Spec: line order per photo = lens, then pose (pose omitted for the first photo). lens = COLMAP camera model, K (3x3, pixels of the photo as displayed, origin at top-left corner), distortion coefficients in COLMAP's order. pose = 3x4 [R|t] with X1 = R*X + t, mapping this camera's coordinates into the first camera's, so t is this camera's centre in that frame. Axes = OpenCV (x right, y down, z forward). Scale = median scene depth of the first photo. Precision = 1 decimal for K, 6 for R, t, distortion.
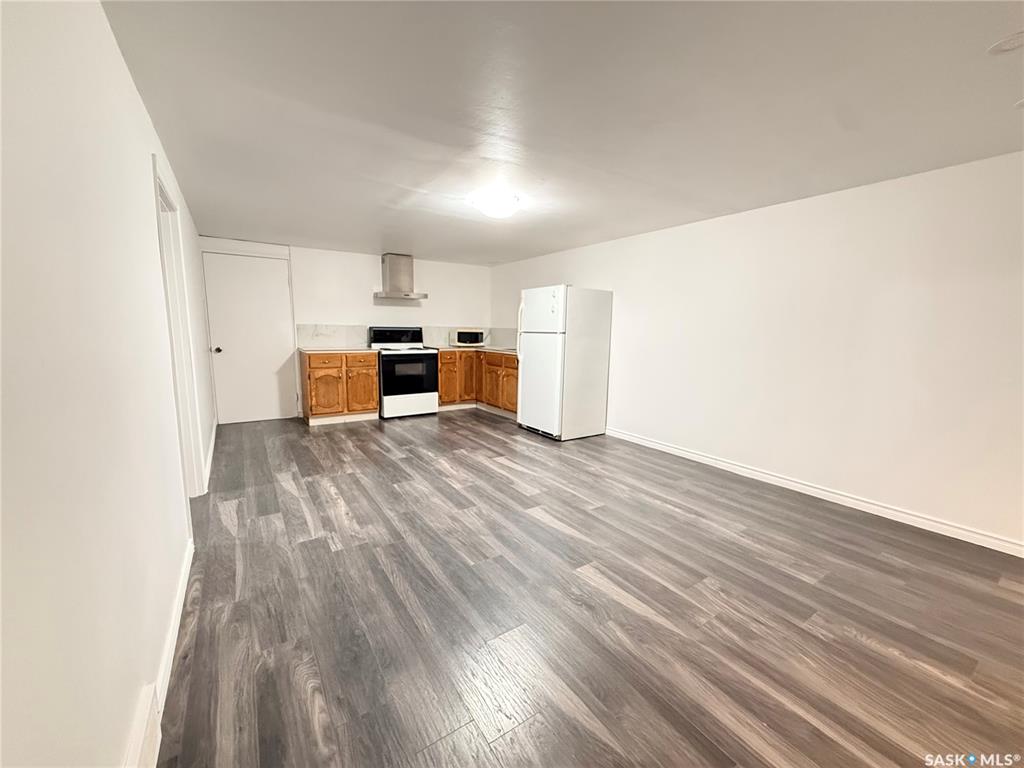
lens RADIAL K [[406.7, 0, 516.5], [0, 406.7, 383.5], [0, 0, 1]] dist [0.000713, -0.000701]
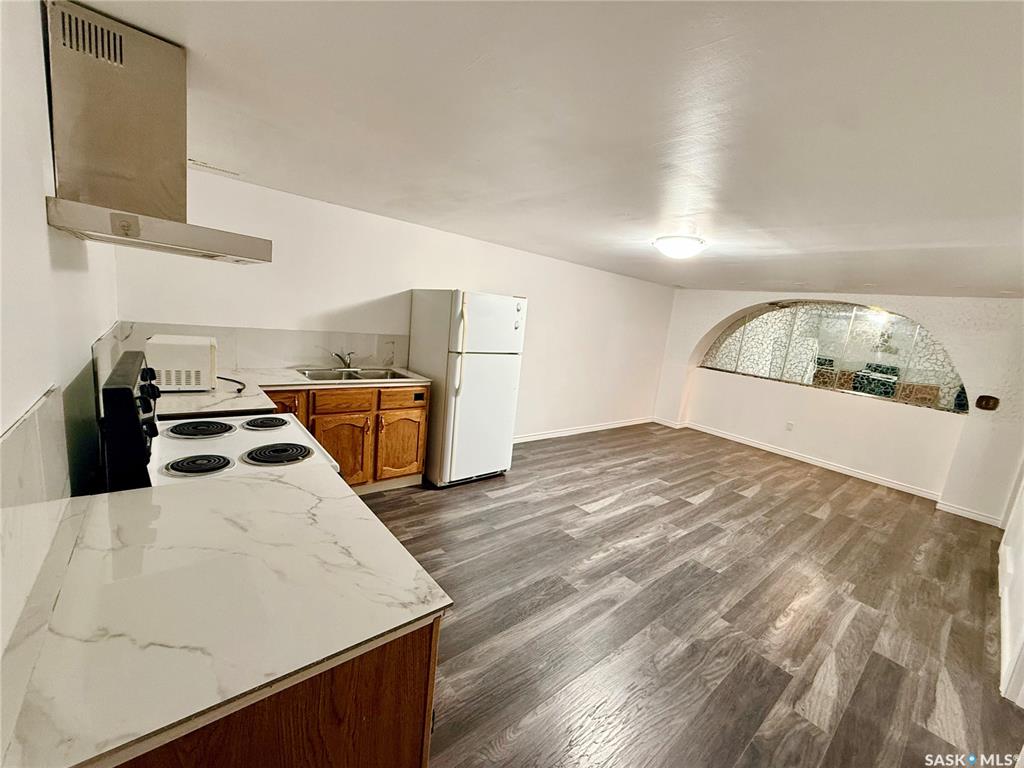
lens RADIAL K [[406.7, 0, 508.5], [0, 406.7, 385.9], [0, 0, 1]] dist [0.000713, -0.000701]
pose [[-0.084622, -0.195827, 0.976981, -0.780604], [0.029670, 0.979567, 0.198915, -0.239013], [-0.995971, 0.045819, -0.077083, 1.142847]]
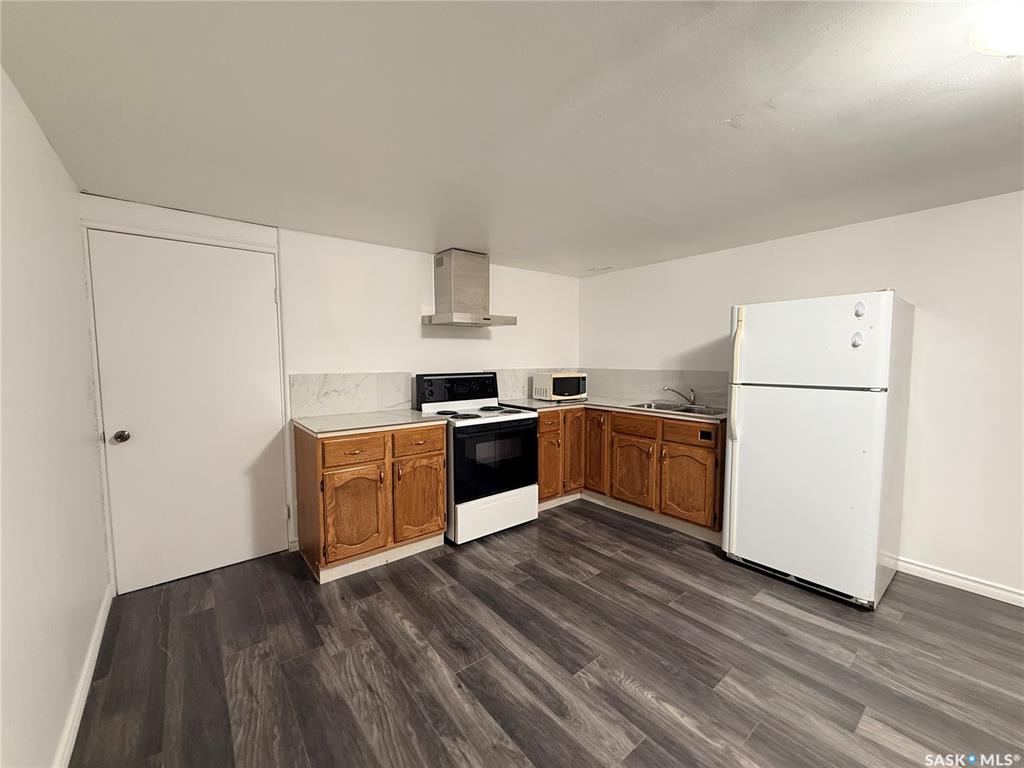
lens RADIAL K [[406.7, 0, 515.7], [0, 406.7, 383.4], [0, 0, 1]] dist [0.000713, -0.000701]
pose [[0.996235, -0.022413, 0.083743, -0.375869], [0.028300, 0.997160, -0.069790, -0.114799], [-0.081941, 0.071897, 0.994040, 0.581023]]
